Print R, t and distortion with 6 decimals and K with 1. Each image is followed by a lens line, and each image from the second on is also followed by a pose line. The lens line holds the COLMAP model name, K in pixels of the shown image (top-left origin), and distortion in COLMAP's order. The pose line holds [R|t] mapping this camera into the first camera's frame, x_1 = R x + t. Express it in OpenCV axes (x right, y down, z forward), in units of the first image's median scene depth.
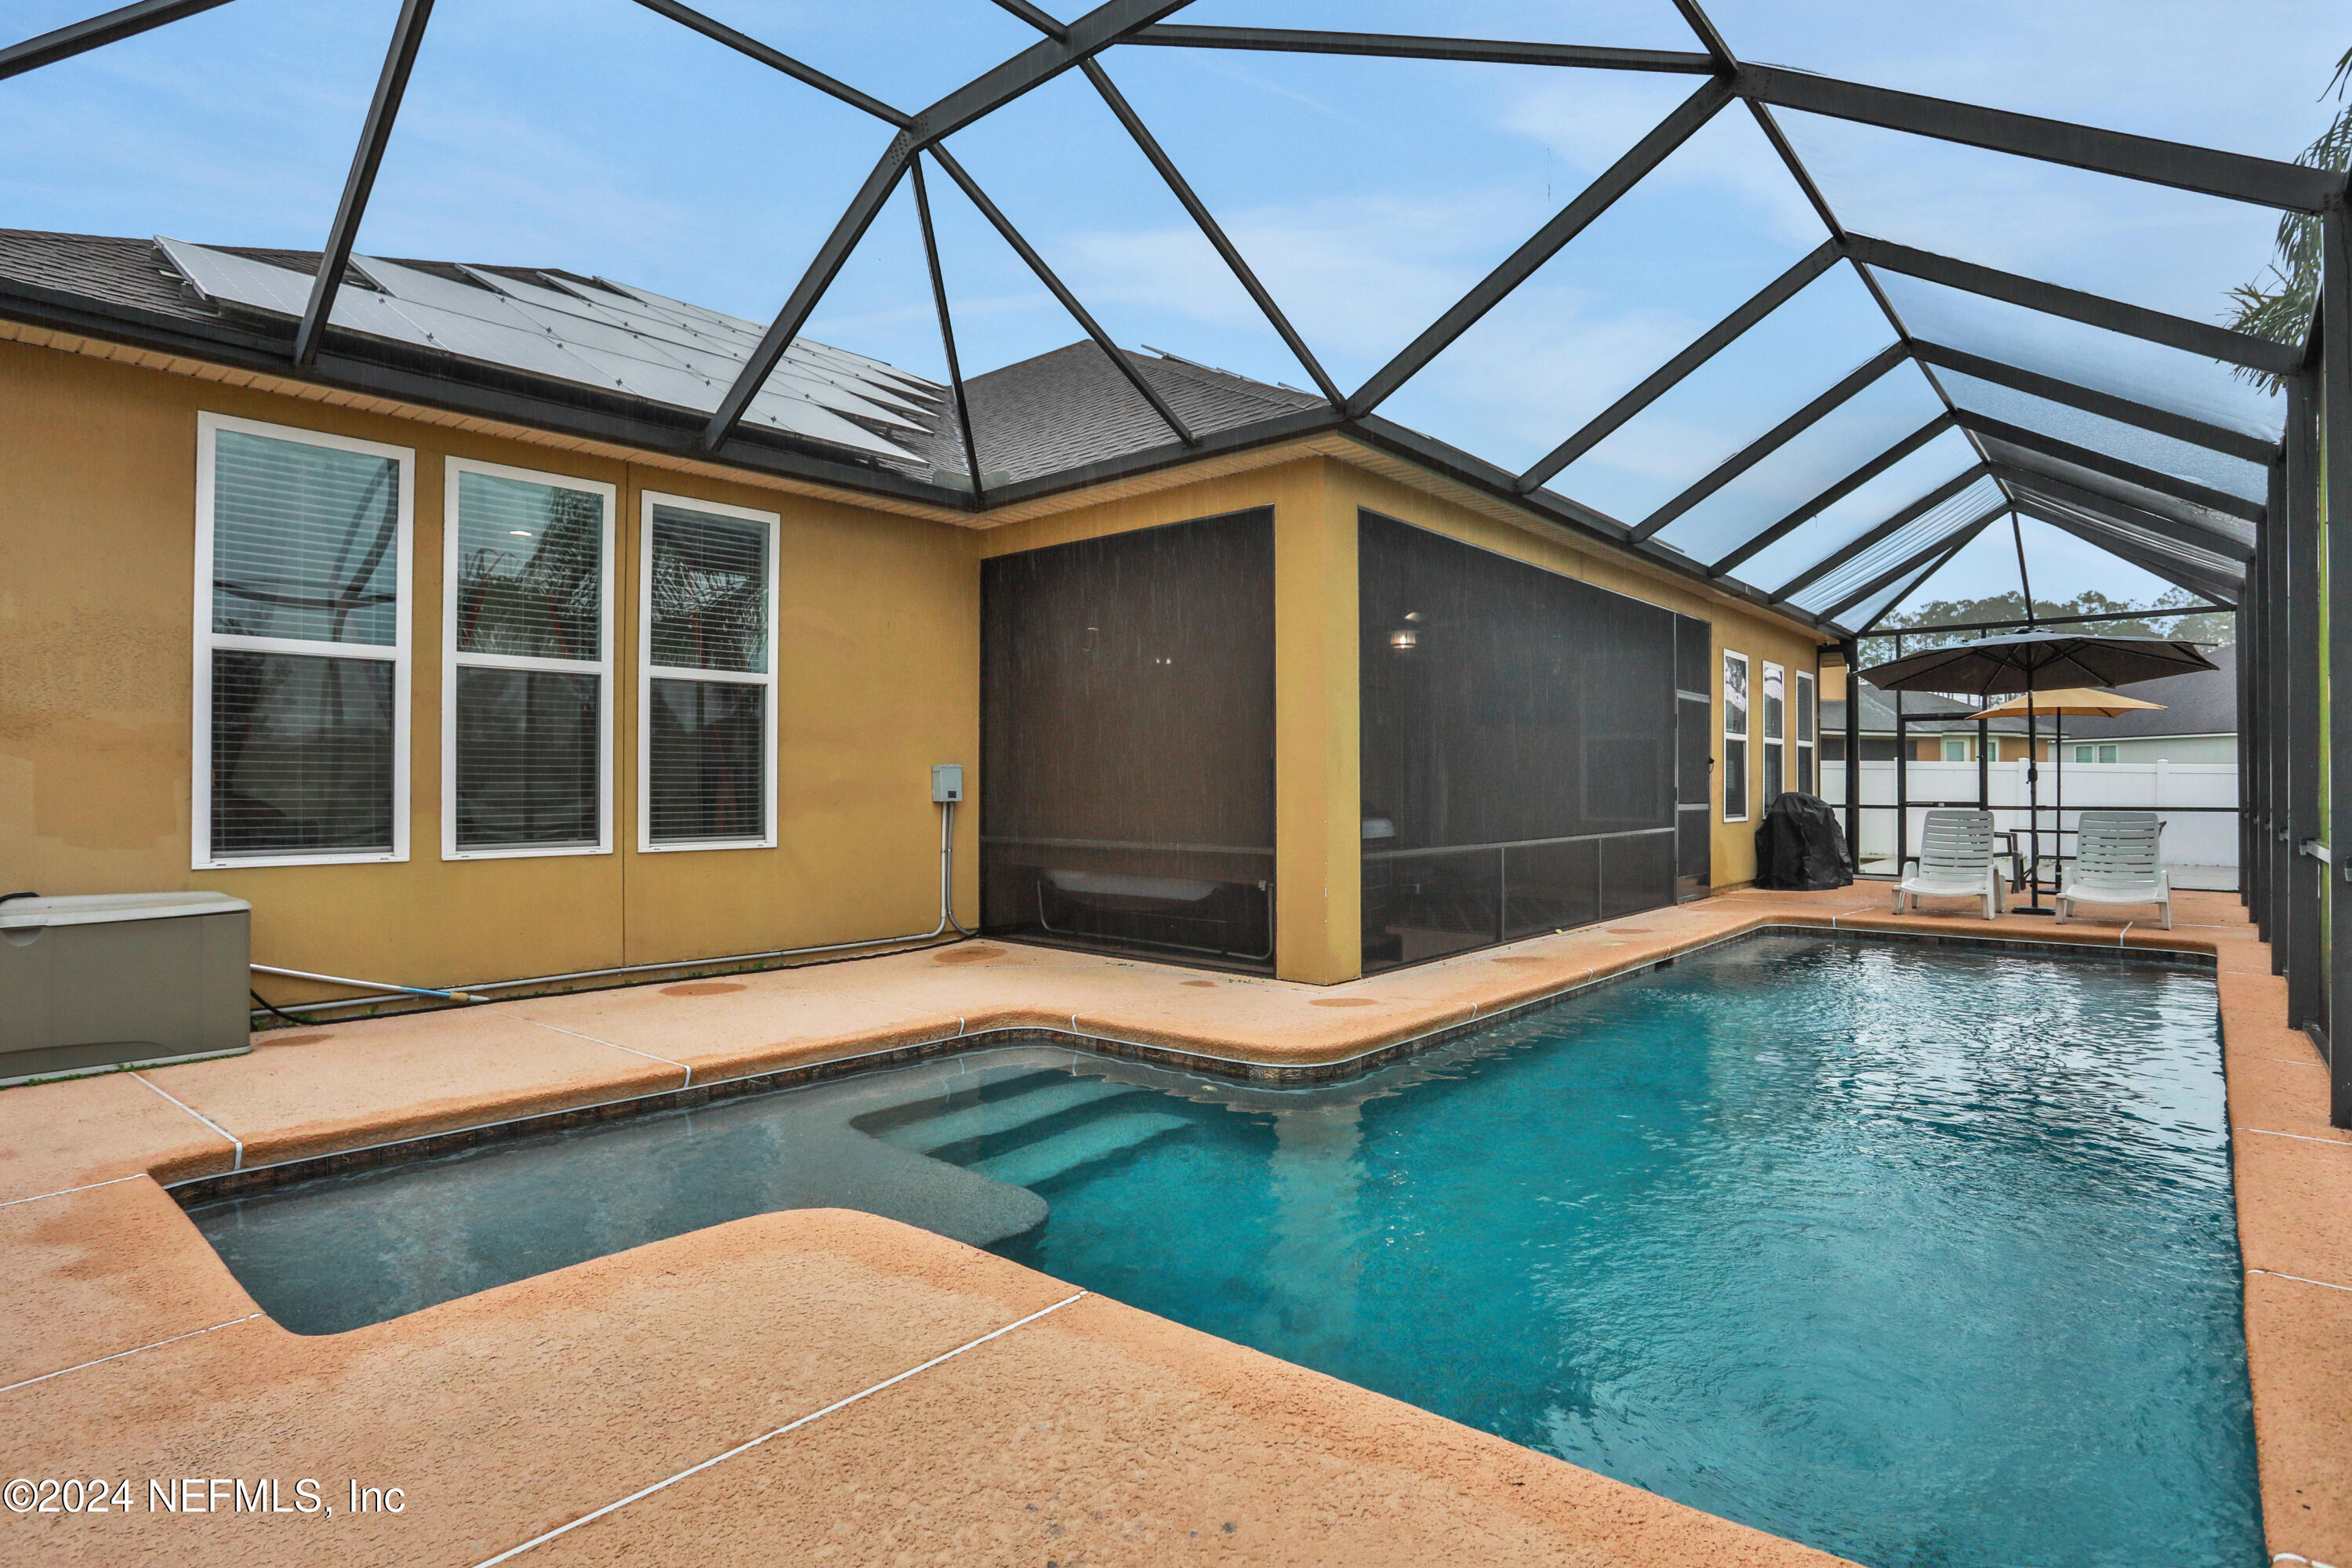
lens RADIAL K [[1225.8, 0, 1165.5], [0, 1225.8, 774.1], [0, 0, 1]] dist [-0.062750, 0.024945]
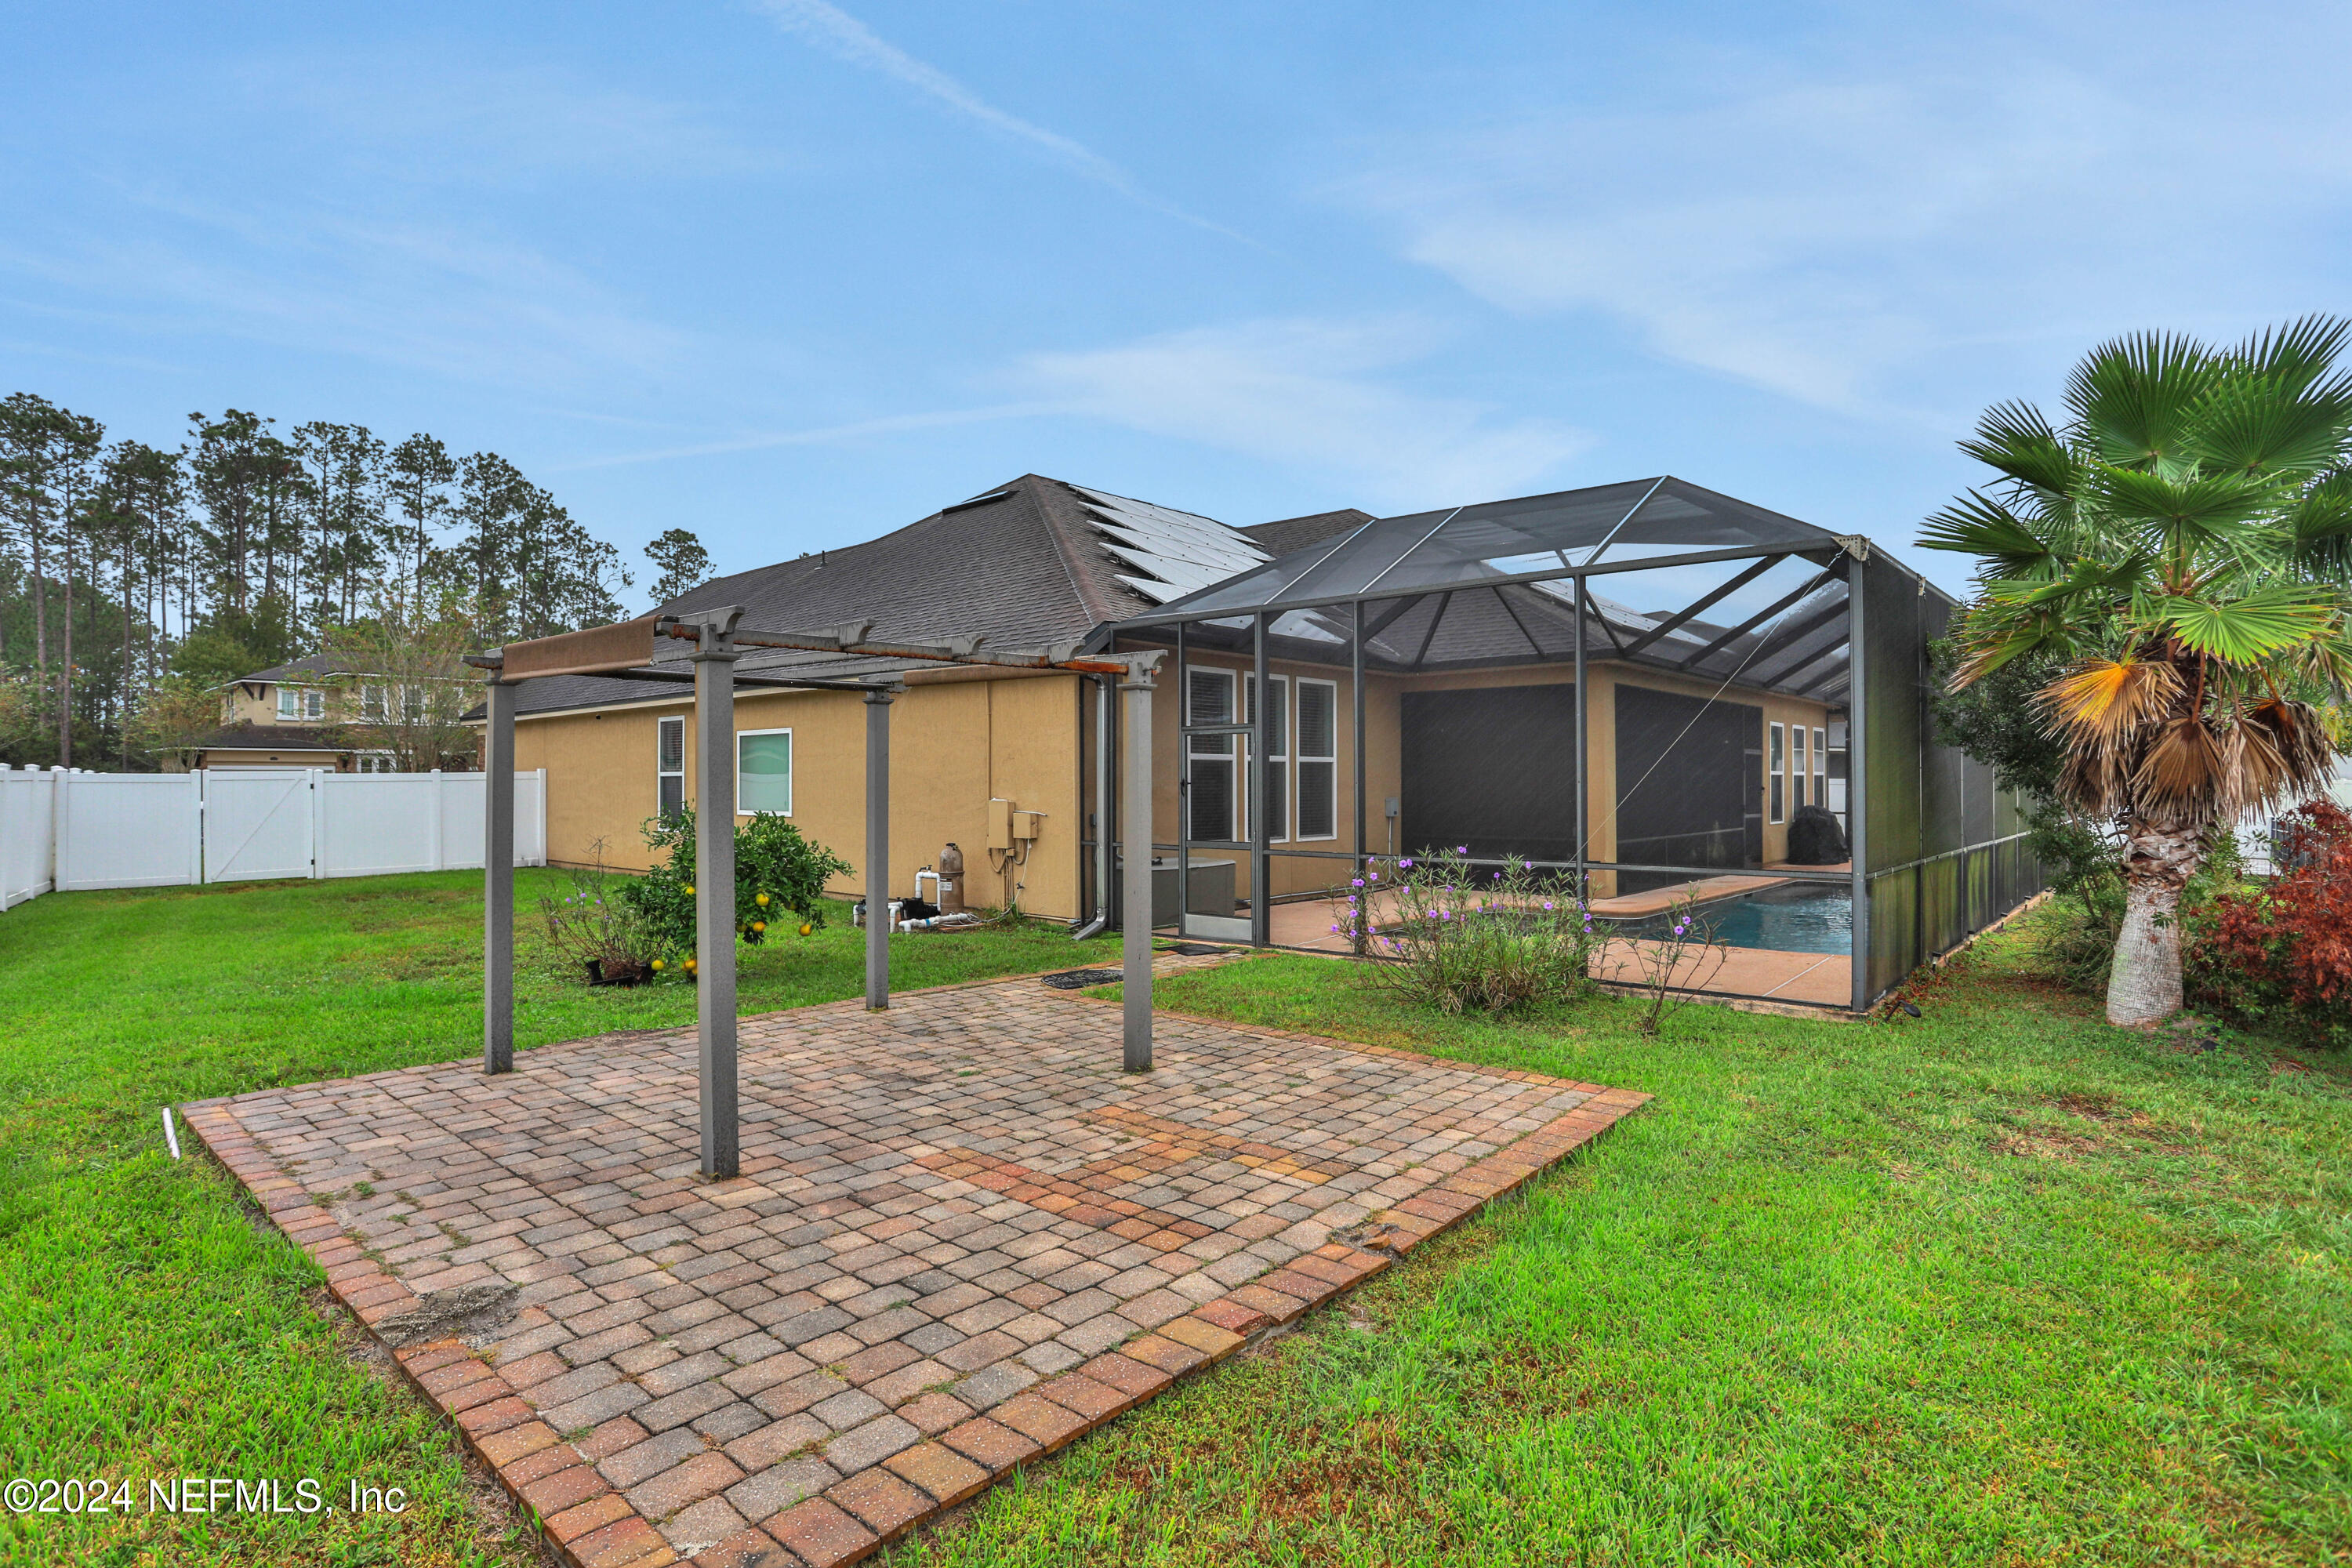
lens RADIAL K [[1227.9, 0, 1176.0], [0, 1227.9, 784.0], [0, 0, 1]] dist [-0.083894, 0.041955]
pose [[0.999961, -0.002879, -0.008357, -0.447473], [0.002934, 0.999973, 0.006664, -0.038445], [0.008337, -0.006688, 0.999943, -0.873203]]
